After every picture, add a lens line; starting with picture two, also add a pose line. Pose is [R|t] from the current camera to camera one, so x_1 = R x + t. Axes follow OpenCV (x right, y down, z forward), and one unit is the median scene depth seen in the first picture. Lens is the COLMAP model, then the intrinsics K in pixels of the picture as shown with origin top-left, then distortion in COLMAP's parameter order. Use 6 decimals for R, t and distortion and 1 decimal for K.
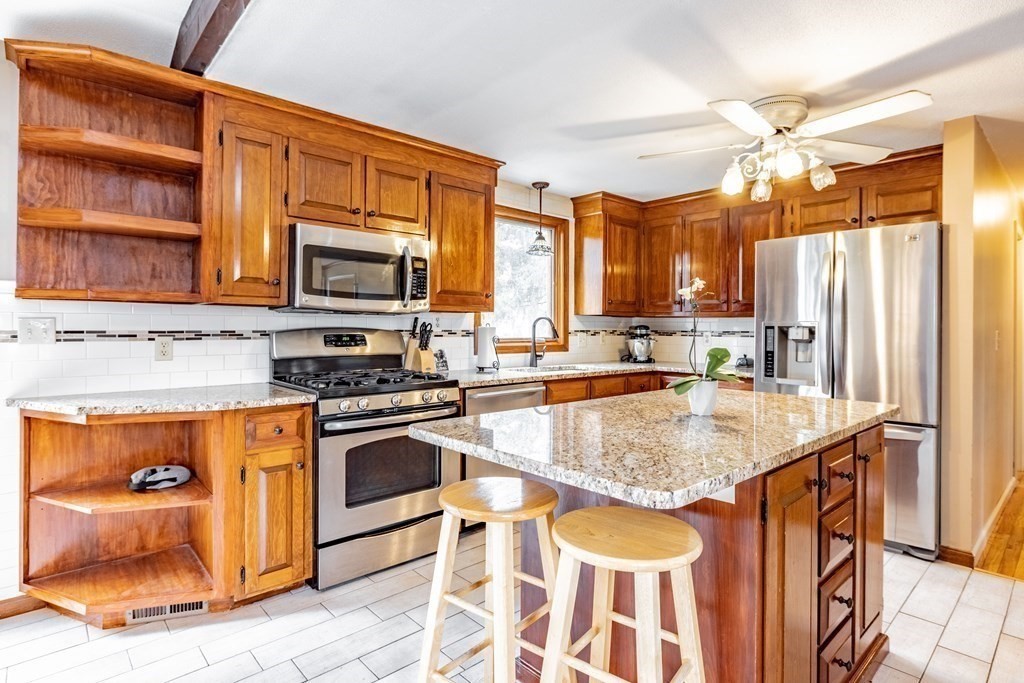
lens RADIAL K [[525.3, 0, 511.2], [0, 525.3, 324.8], [0, 0, 1]] dist [-0.004825, -0.001497]
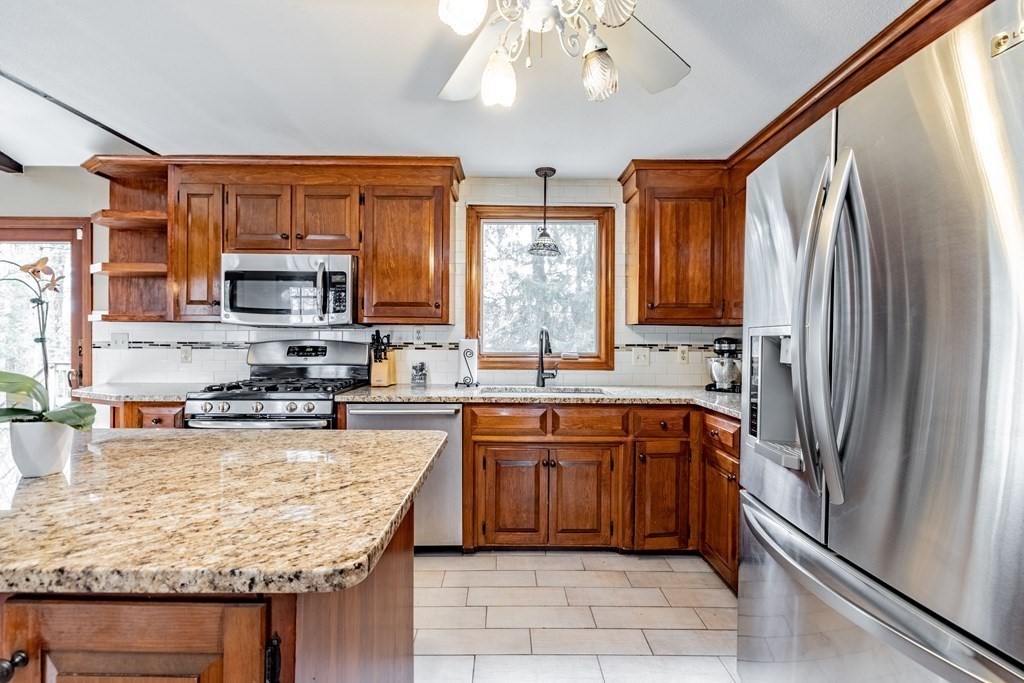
lens RADIAL K [[446.3, 0, 505.6], [0, 446.3, 341.1], [0, 0, 1]] dist [0.002240, -0.000514]
pose [[0.745195, -0.000726, -0.666847, 0.599673], [0.000901, 1.000000, -0.000081, 0.007693], [0.666847, -0.000541, 0.745195, 0.517022]]
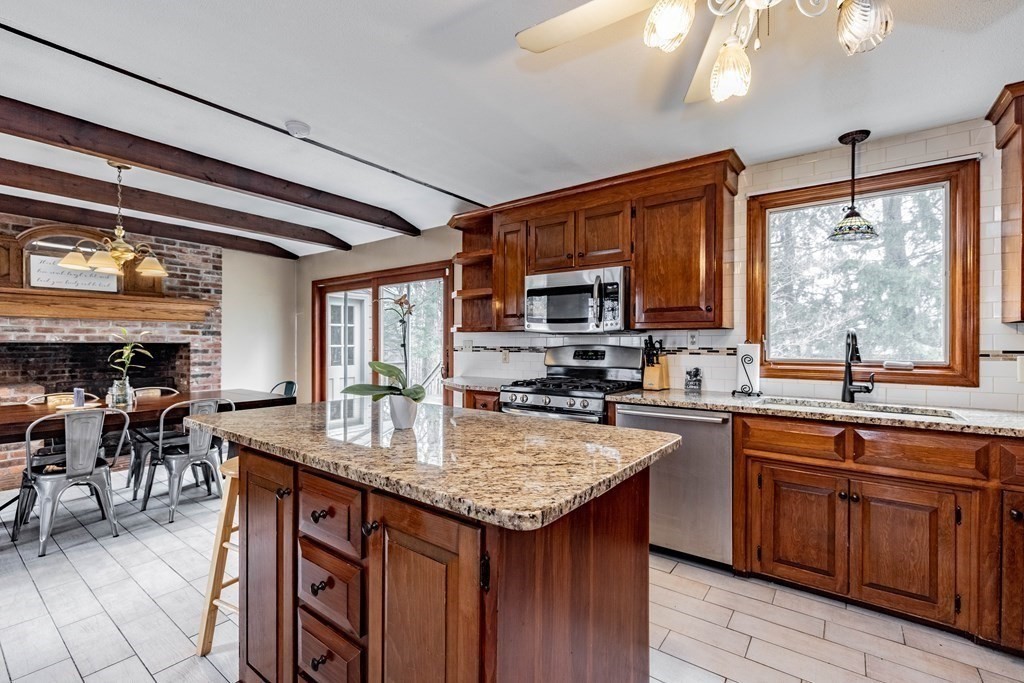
lens RADIAL K [[446.3, 0, 513.4], [0, 446.3, 344.0], [0, 0, 1]] dist [0.002240, -0.000514]
pose [[0.192710, -0.005677, -0.981239, 0.664976], [0.000511, 0.999984, -0.005685, 0.008197], [0.981256, 0.000594, 0.192710, 0.555537]]
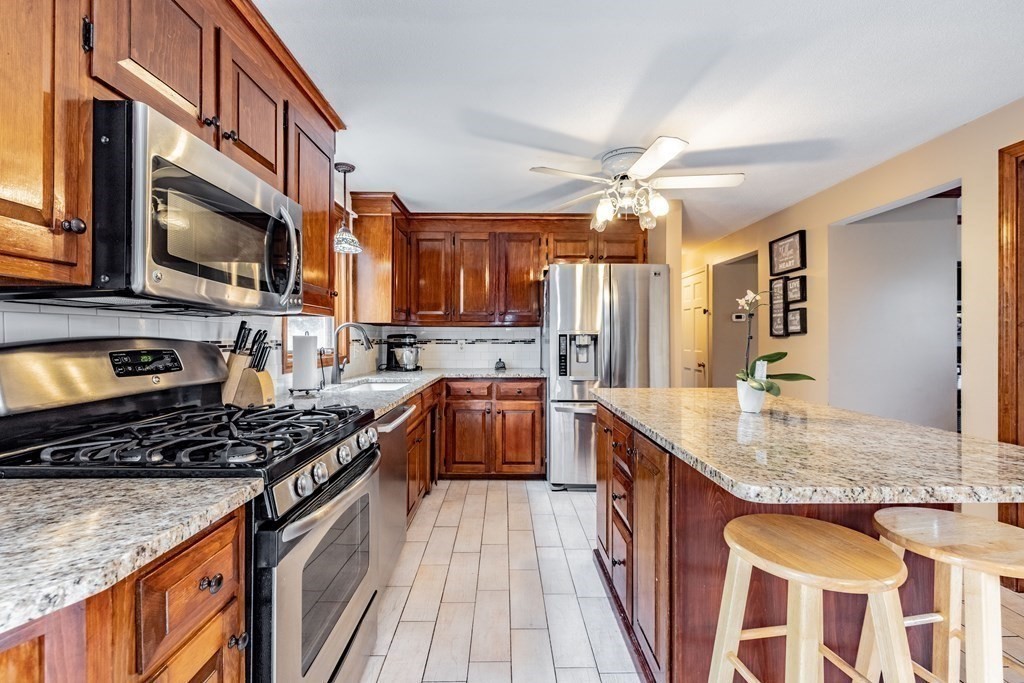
lens RADIAL K [[446.3, 0, 505.0], [0, 446.3, 339.6], [0, 0, 1]] dist [0.002240, -0.000514]
pose [[0.672837, -0.009254, 0.739733, -0.372389], [0.001128, 0.999933, 0.011483, 0.002358], [-0.739790, -0.006892, 0.672802, 0.399967]]
